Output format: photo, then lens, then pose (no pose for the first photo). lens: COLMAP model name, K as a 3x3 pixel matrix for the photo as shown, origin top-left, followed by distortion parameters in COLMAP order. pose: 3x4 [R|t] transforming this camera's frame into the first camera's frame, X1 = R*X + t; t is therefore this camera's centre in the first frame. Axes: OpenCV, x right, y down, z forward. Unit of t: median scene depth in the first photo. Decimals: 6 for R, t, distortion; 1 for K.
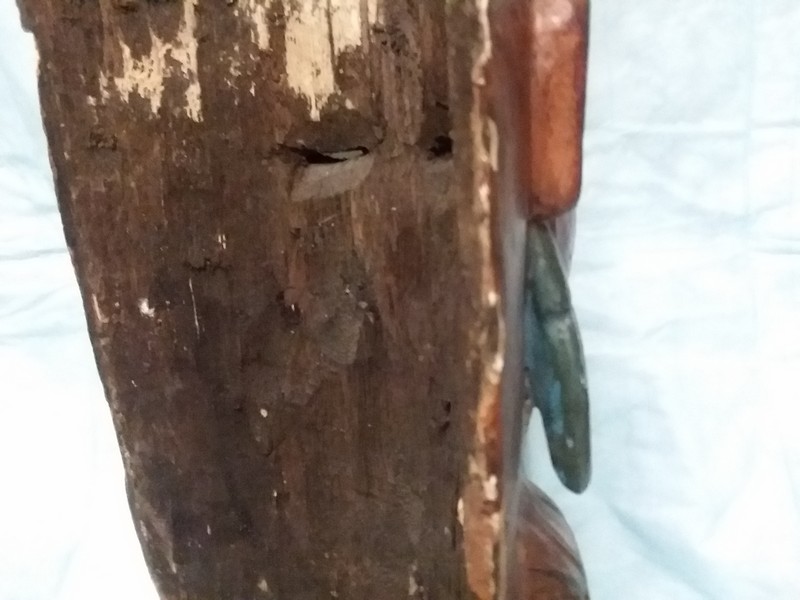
lens RADIAL K [[701.5, 0, 400.0], [0, 701.5, 300.0], [0, 0, 1]] dist [0.017276, 0.005117]
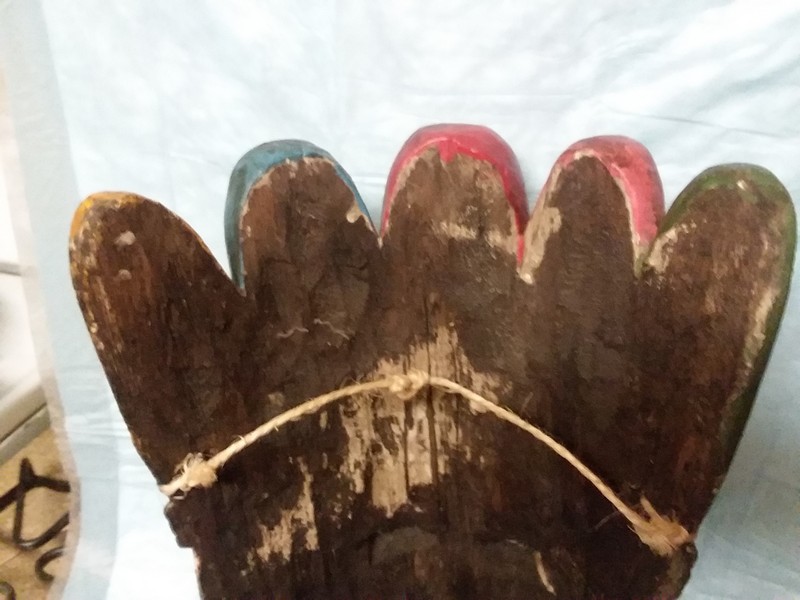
lens RADIAL K [[684.9, 0, 400.0], [0, 684.9, 300.0], [0, 0, 1]] dist [0.006488, -0.008683]
pose [[0.808003, -0.224902, 0.544565, -0.774587], [0.081504, 0.958058, 0.274740, -1.076681], [-0.583514, -0.177607, 0.792444, -0.062909]]
